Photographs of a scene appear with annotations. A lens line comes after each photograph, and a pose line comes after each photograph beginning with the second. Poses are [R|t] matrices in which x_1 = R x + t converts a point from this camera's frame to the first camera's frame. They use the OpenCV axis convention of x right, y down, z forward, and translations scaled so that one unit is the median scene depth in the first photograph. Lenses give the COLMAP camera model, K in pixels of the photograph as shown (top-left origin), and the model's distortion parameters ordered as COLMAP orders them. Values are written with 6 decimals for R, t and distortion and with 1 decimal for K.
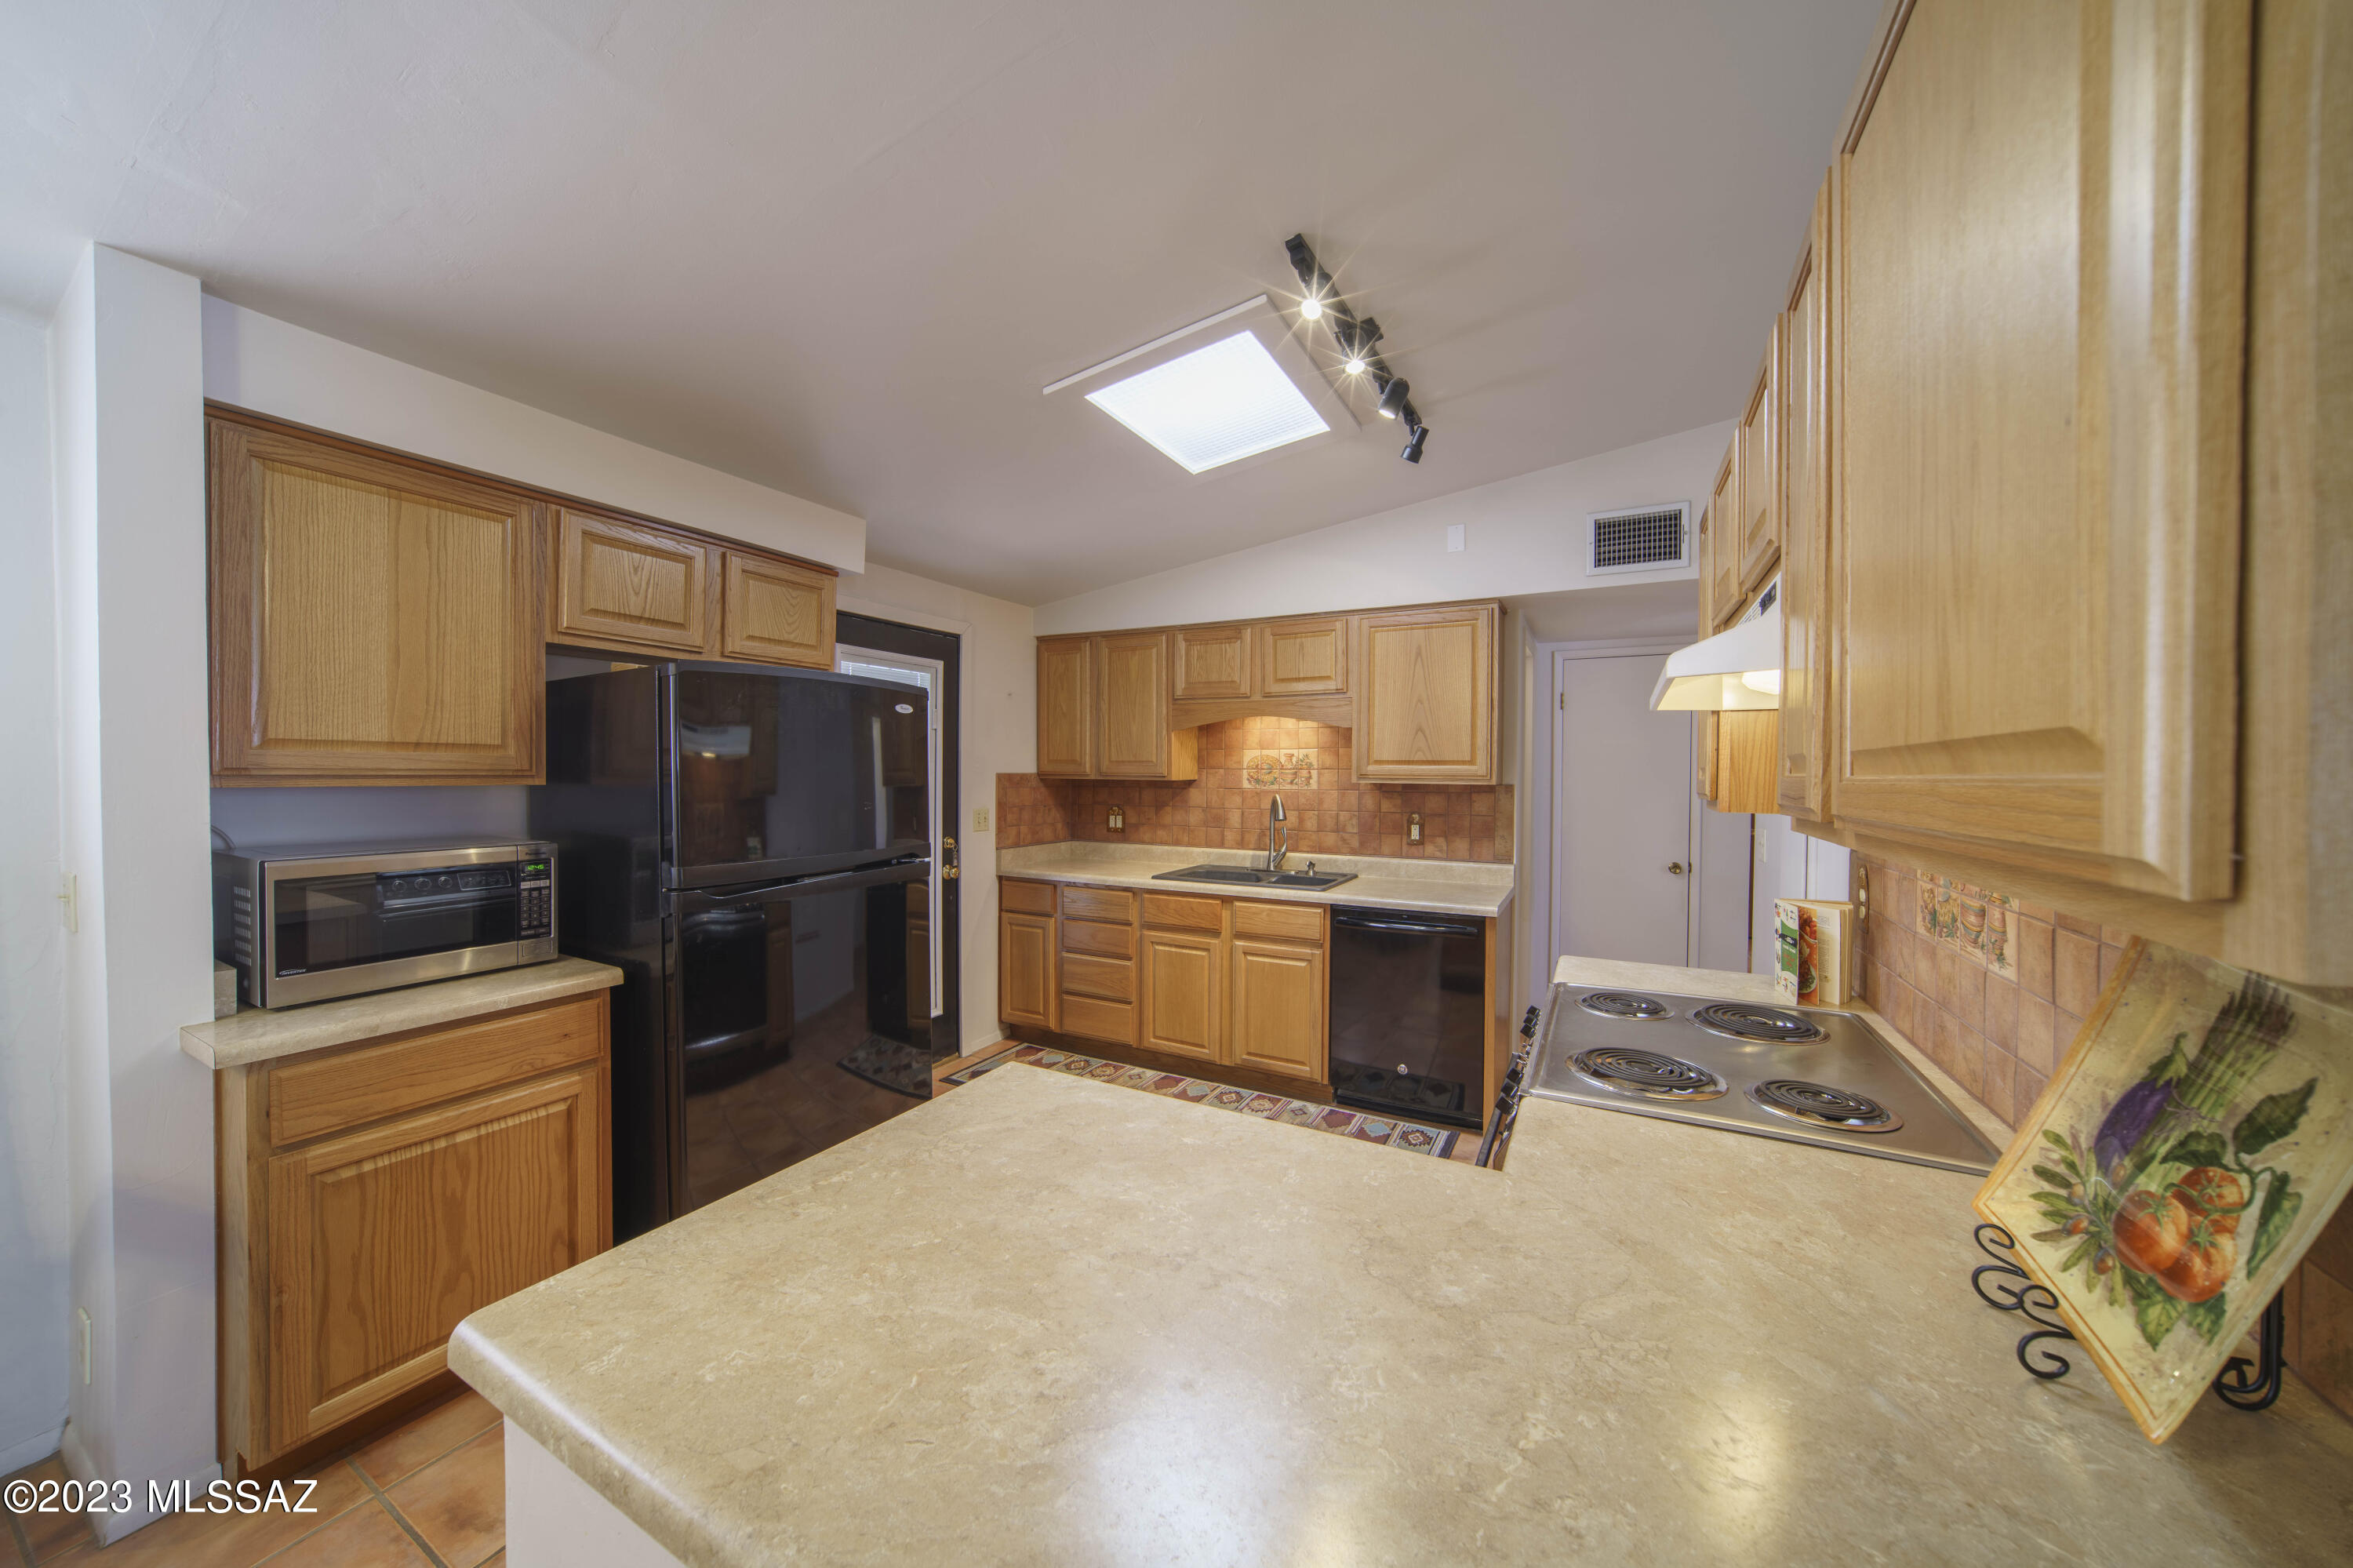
lens RADIAL K [[802.1, 0, 1172.3], [0, 802.1, 781.3], [0, 0, 1]] dist [-0.022133, 0.001691]
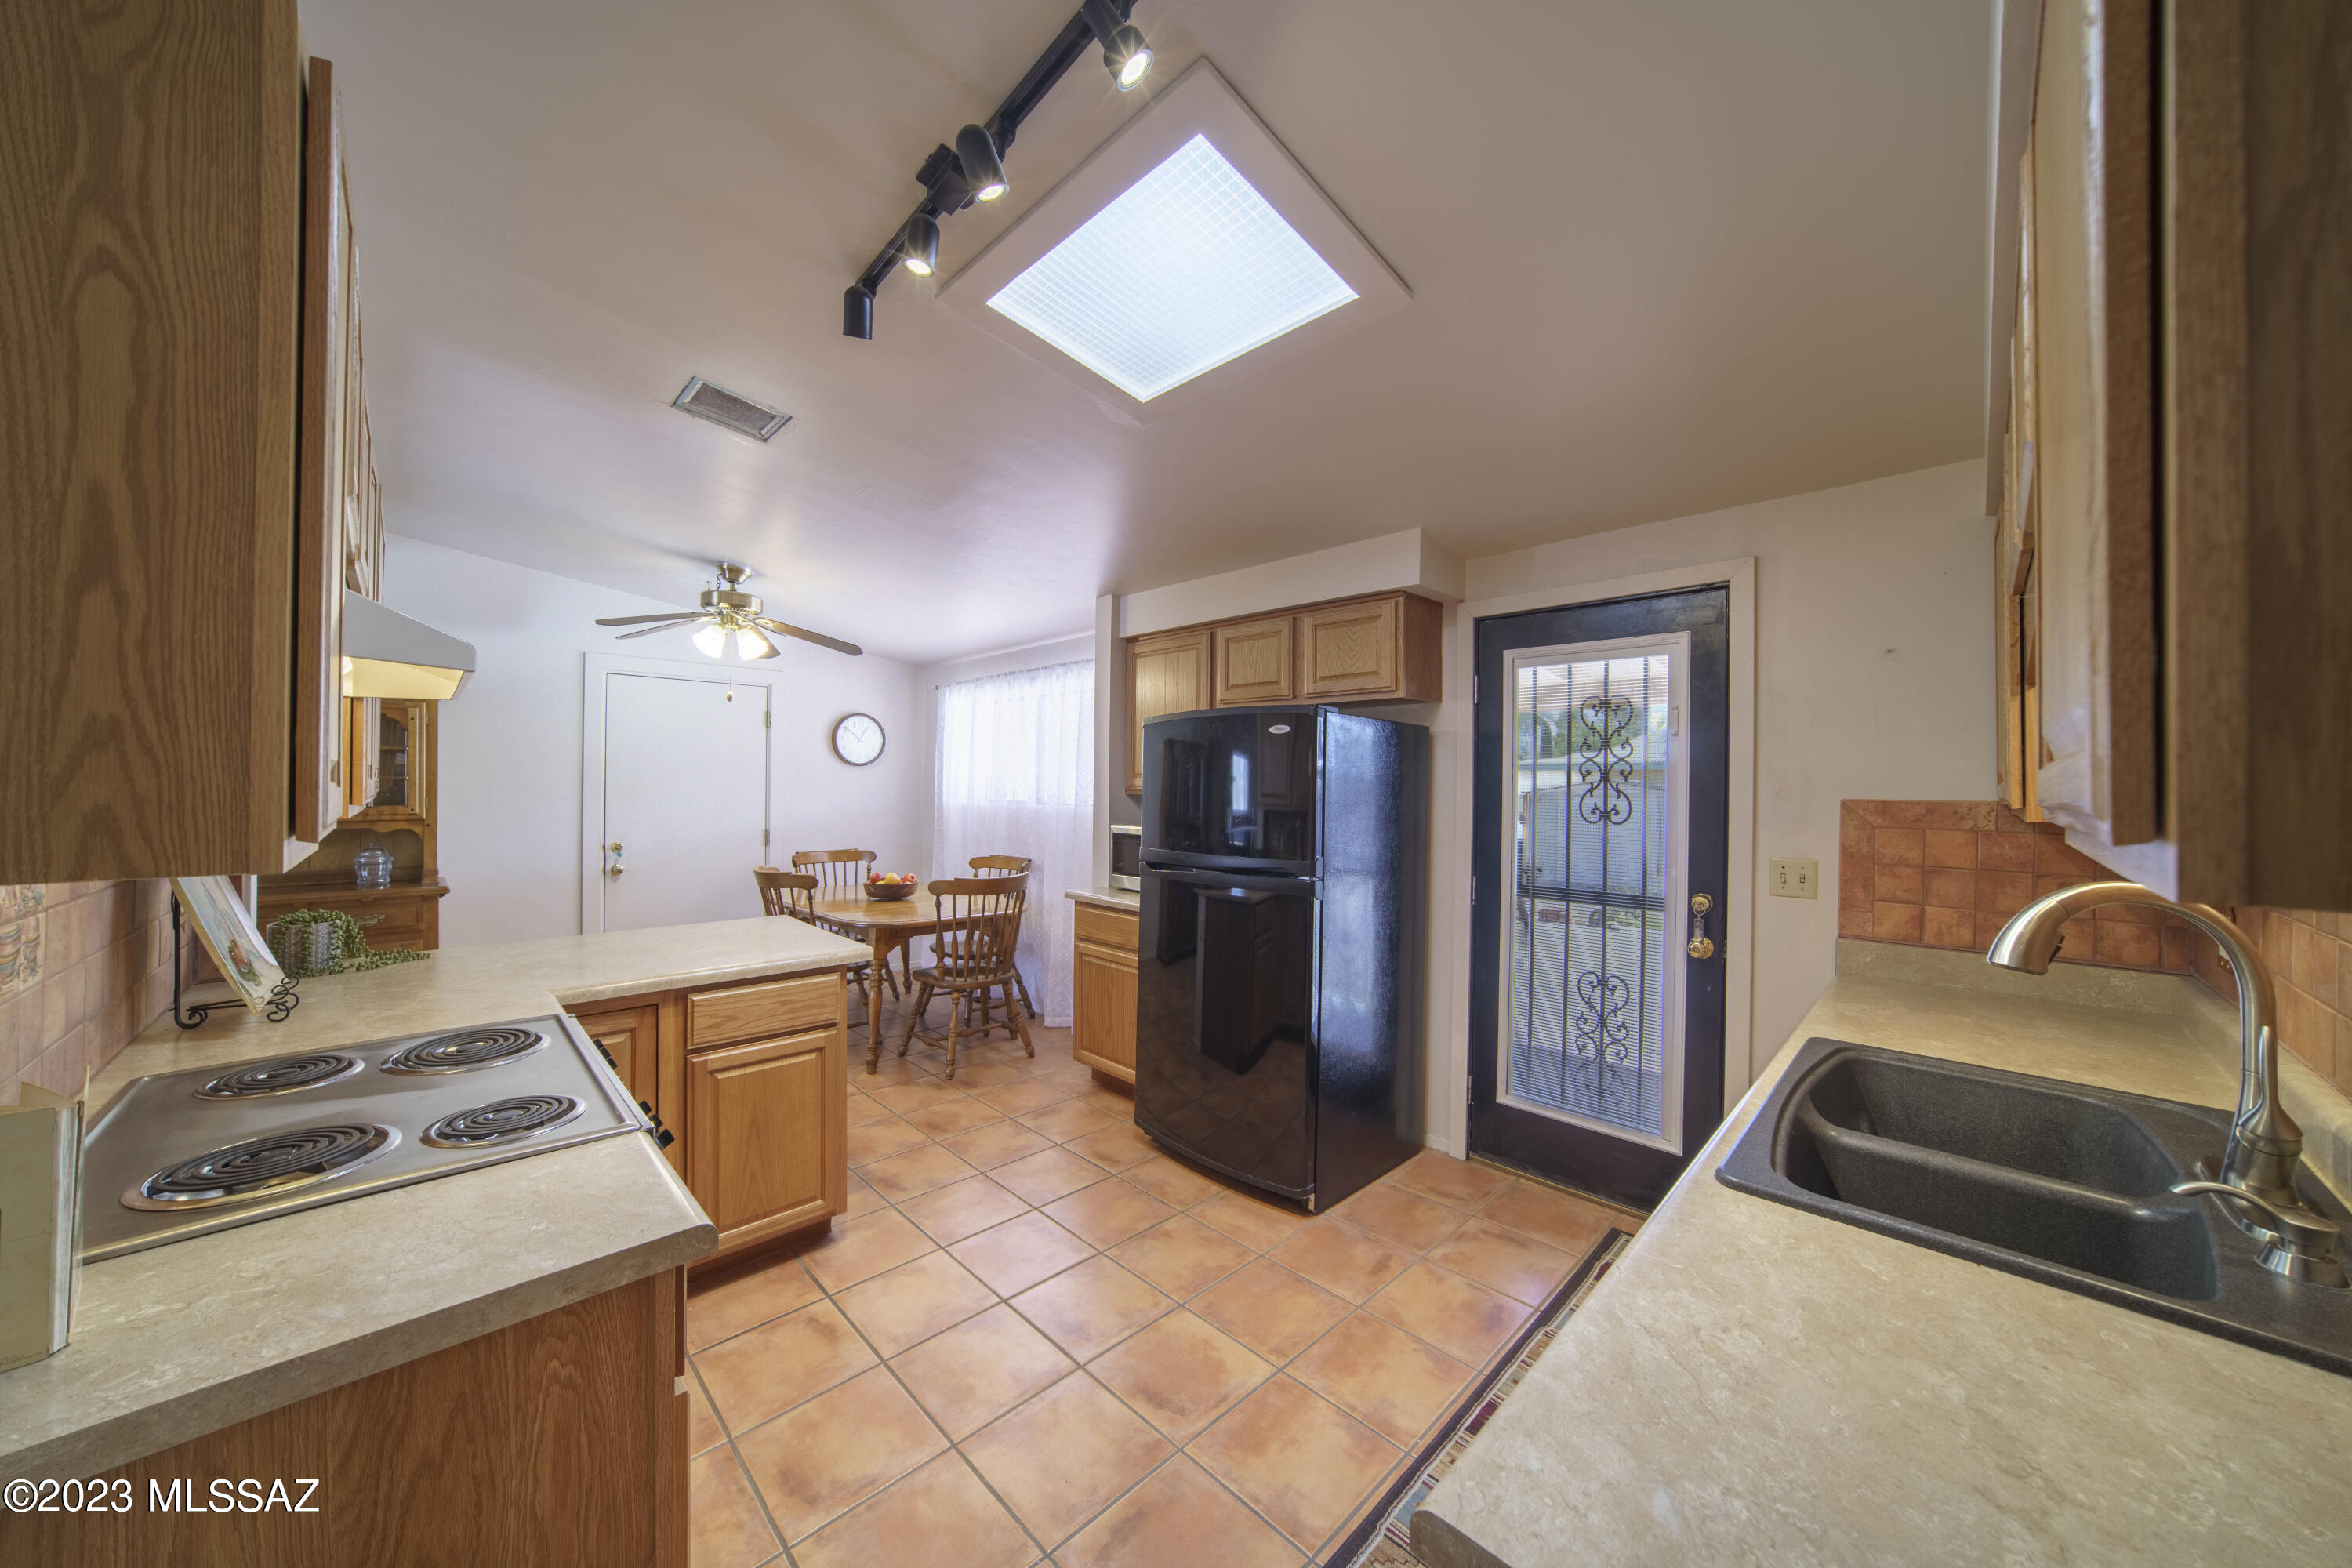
lens RADIAL K [[801.7, 0, 1183.5], [0, 801.7, 784.3], [0, 0, 1]] dist [-0.022133, 0.001691]
pose [[-0.288268, -0.006939, -0.957524, 0.479344], [-0.025371, 0.999678, 0.000394, -0.010541], [0.957213, 0.024407, -0.288352, 0.796251]]
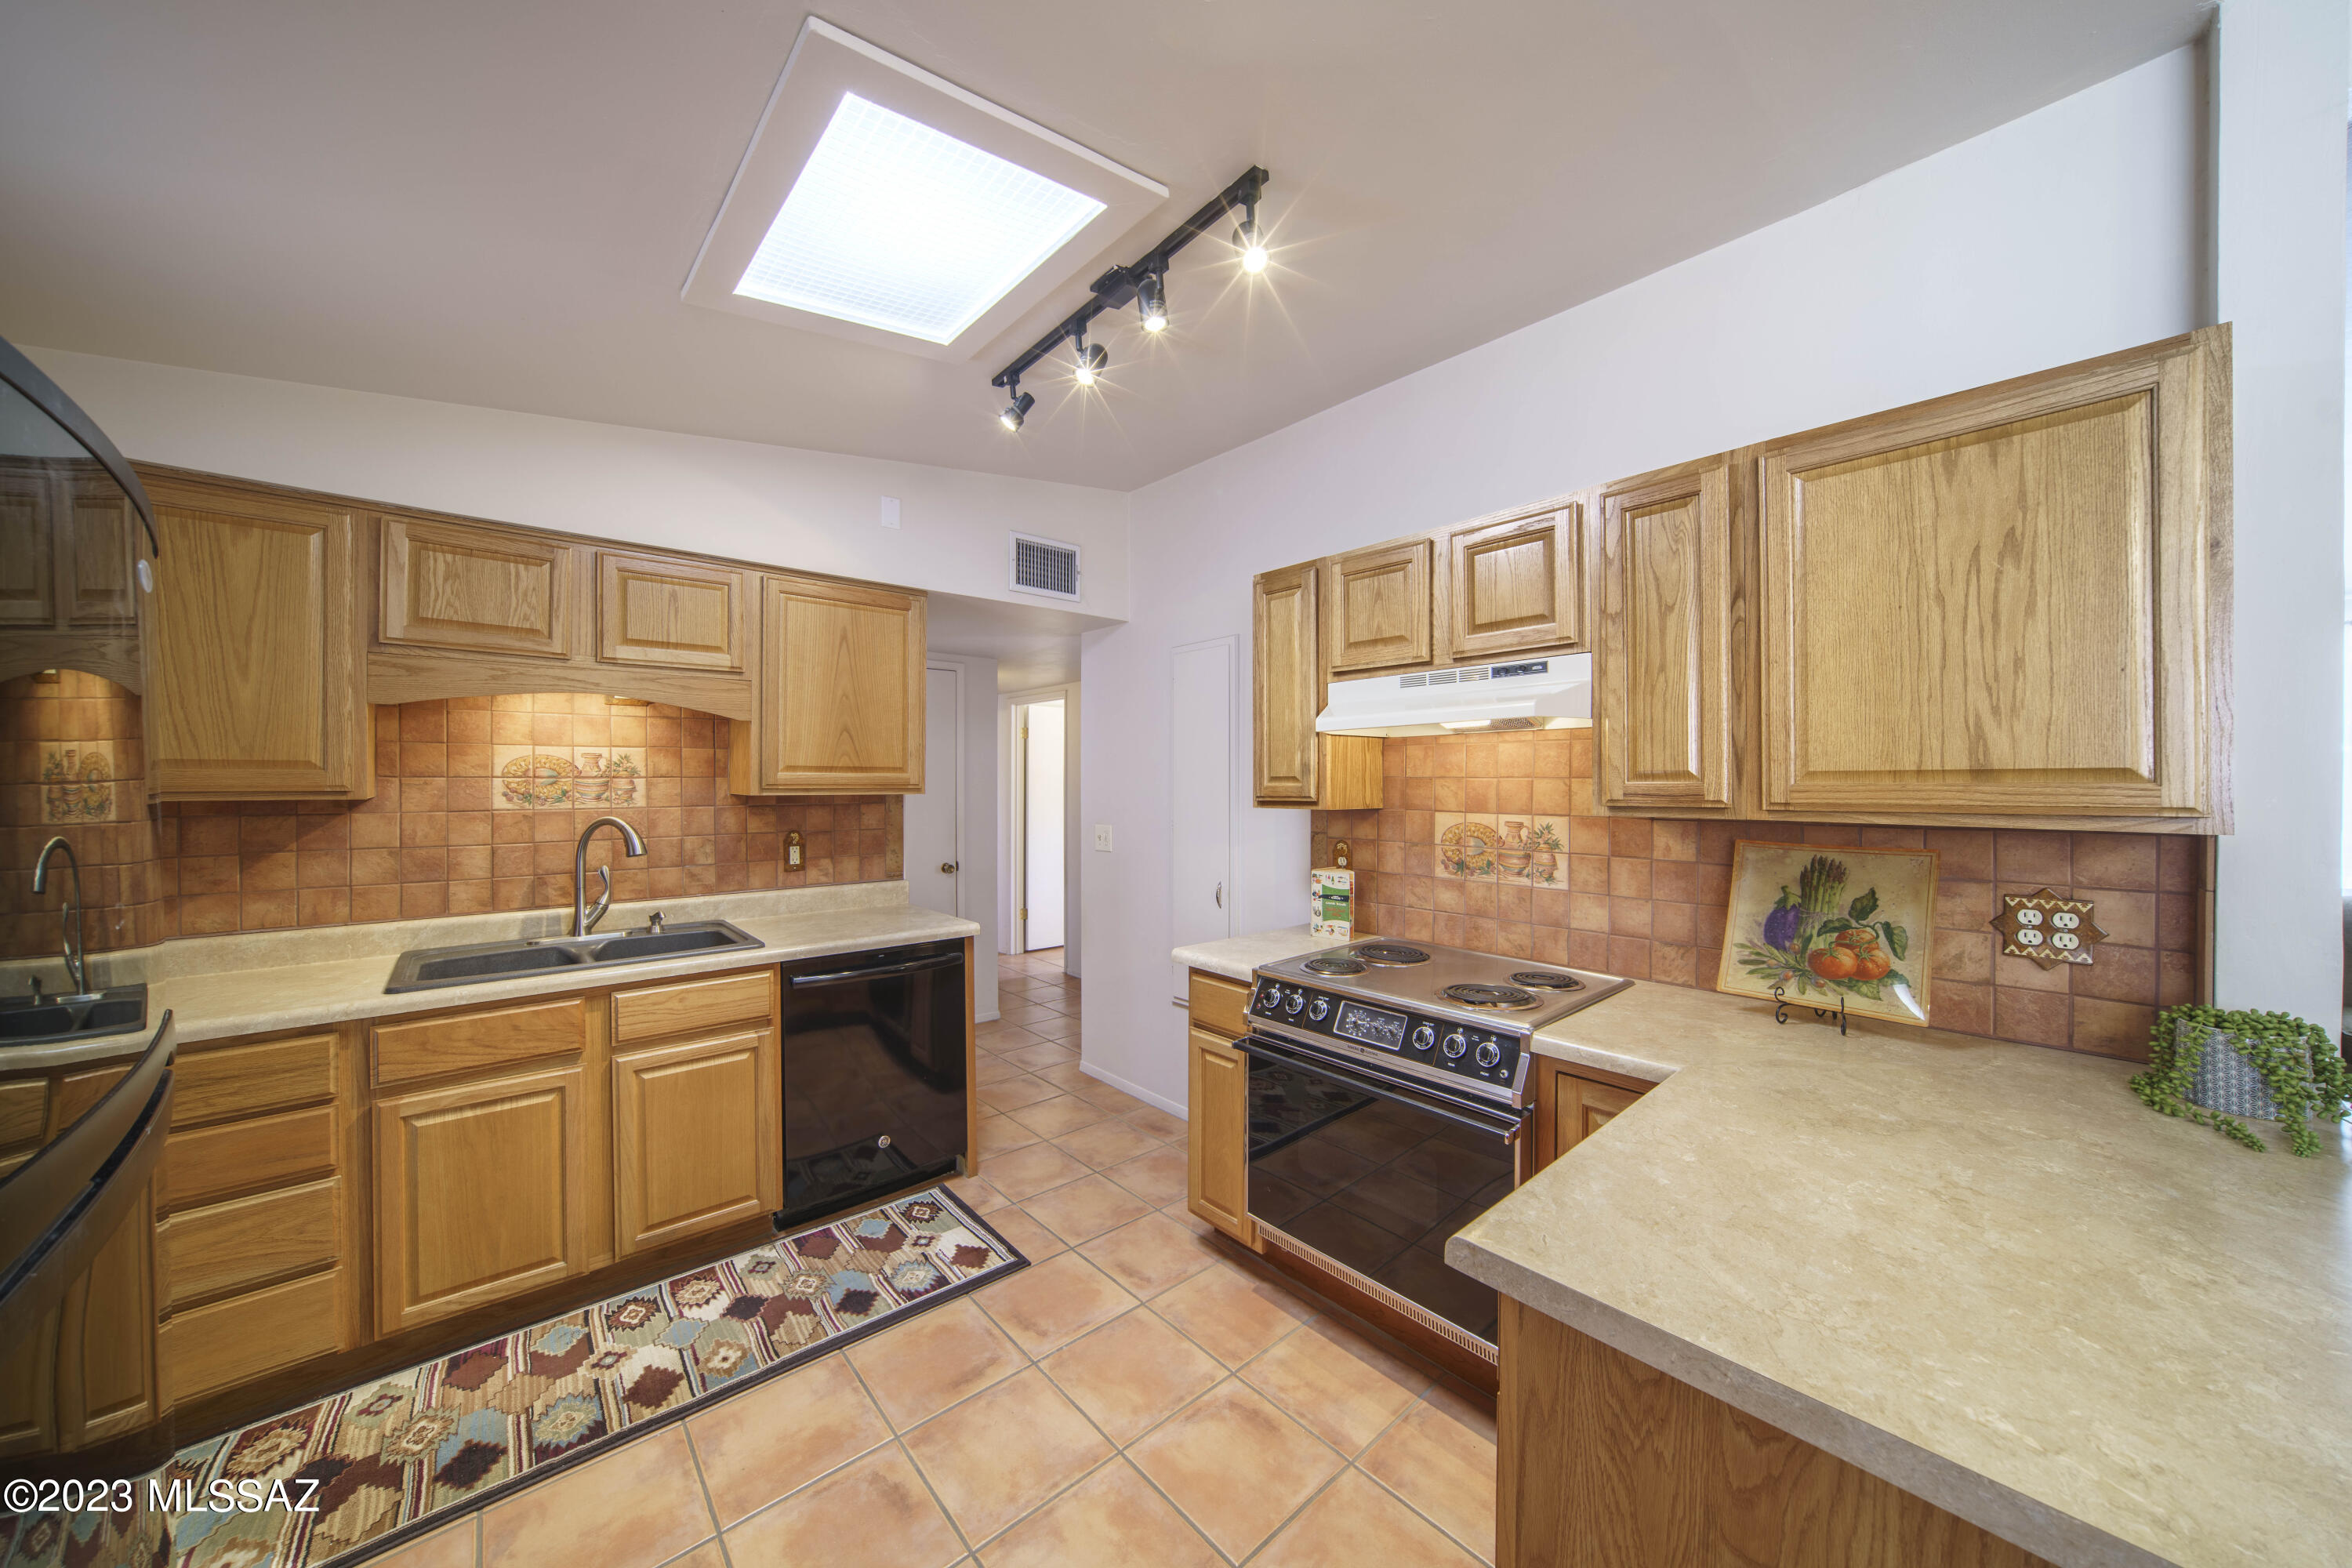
lens RADIAL K [[801.7, 0, 1182.5], [0, 801.7, 781.9], [0, 0, 1]] dist [-0.022133, 0.001691]
pose [[0.345933, -0.006258, 0.938238, -0.317492], [0.014498, 0.999894, 0.001324, -0.005885], [-0.938147, 0.013144, 0.345987, 0.359870]]
